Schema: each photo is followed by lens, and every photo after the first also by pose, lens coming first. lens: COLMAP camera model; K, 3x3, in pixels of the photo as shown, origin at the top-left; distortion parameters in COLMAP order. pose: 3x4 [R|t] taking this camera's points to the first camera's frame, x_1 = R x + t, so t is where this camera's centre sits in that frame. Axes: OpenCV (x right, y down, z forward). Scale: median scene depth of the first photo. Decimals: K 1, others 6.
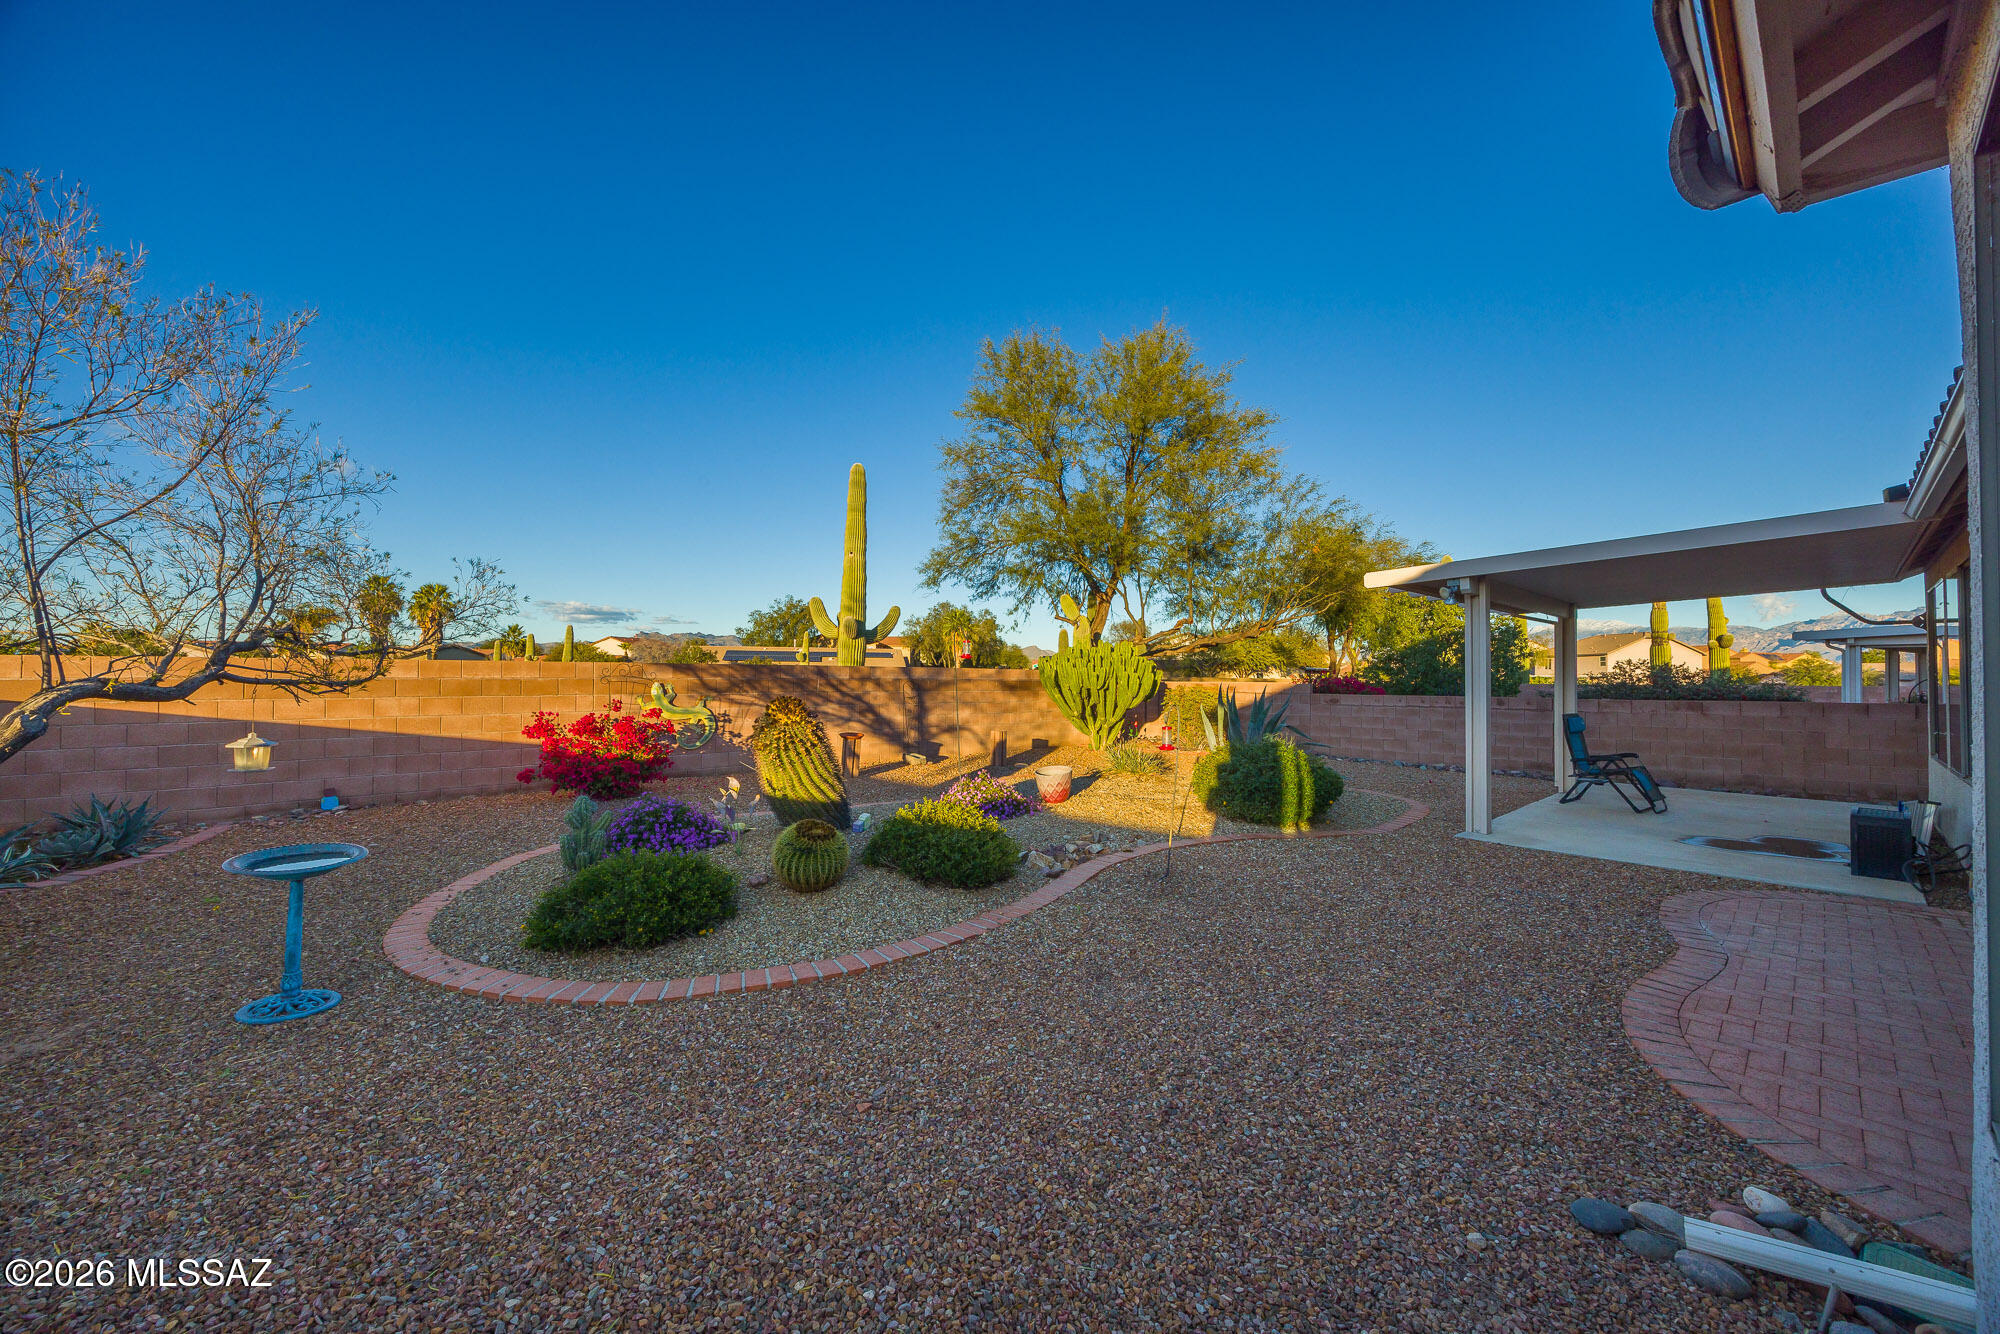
lens RADIAL K [[802.6, 0, 997.0], [0, 802.6, 656.4], [0, 0, 1]] dist [-0.006816, 0.000435]
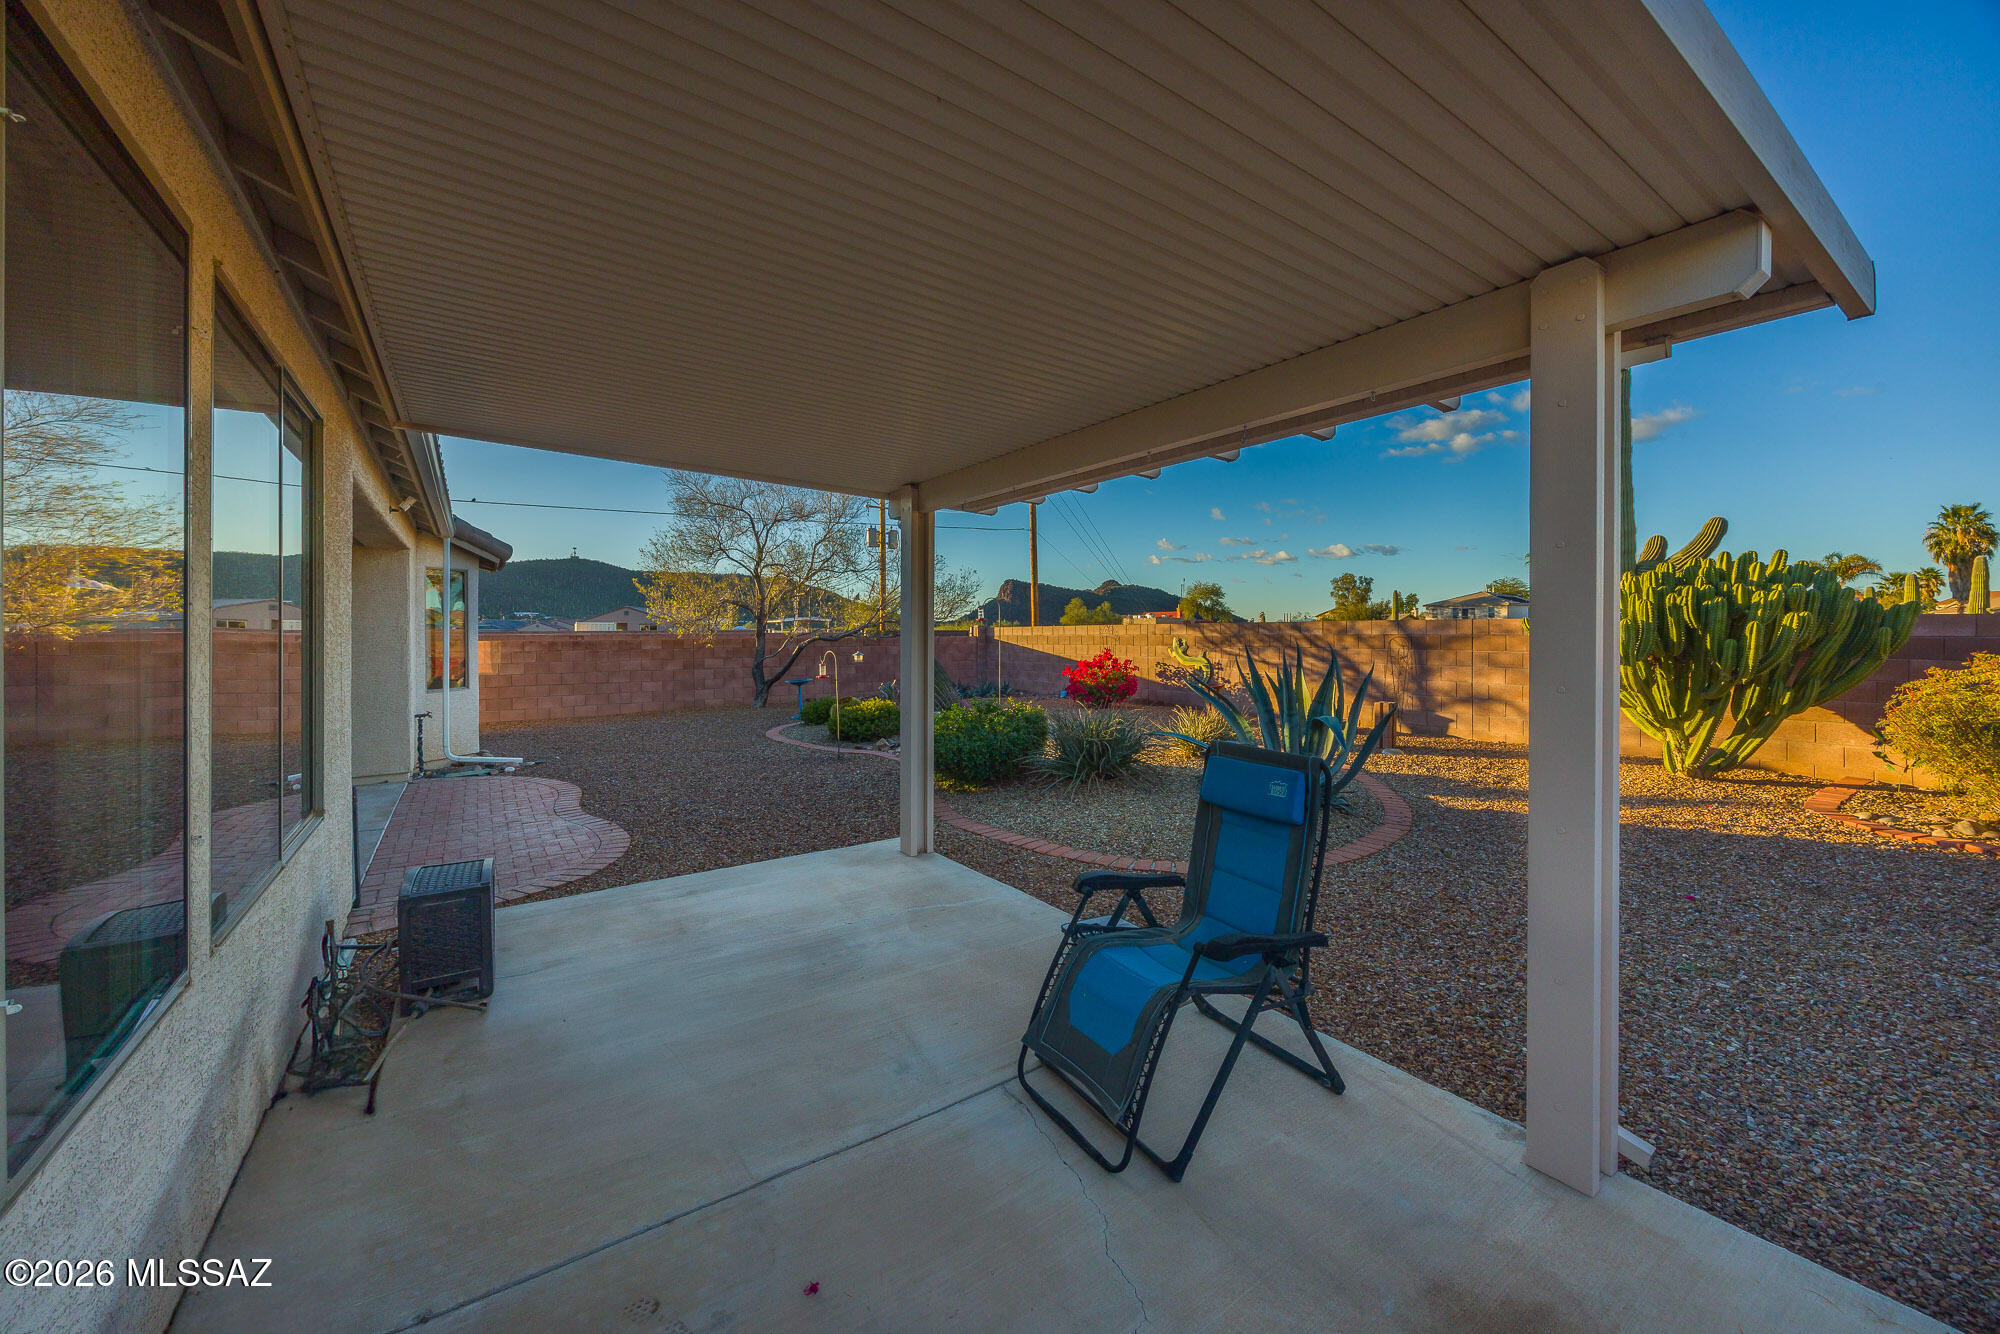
lens RADIAL K [[802.6, 0, 990.4], [0, 802.6, 623.1], [0, 0, 1]] dist [-0.006816, 0.000435]
pose [[-0.141065, -0.021001, -0.989778, 0.866972], [0.028163, 0.999285, -0.025216, 0.030852], [0.989600, -0.031432, -0.140372, 0.788191]]
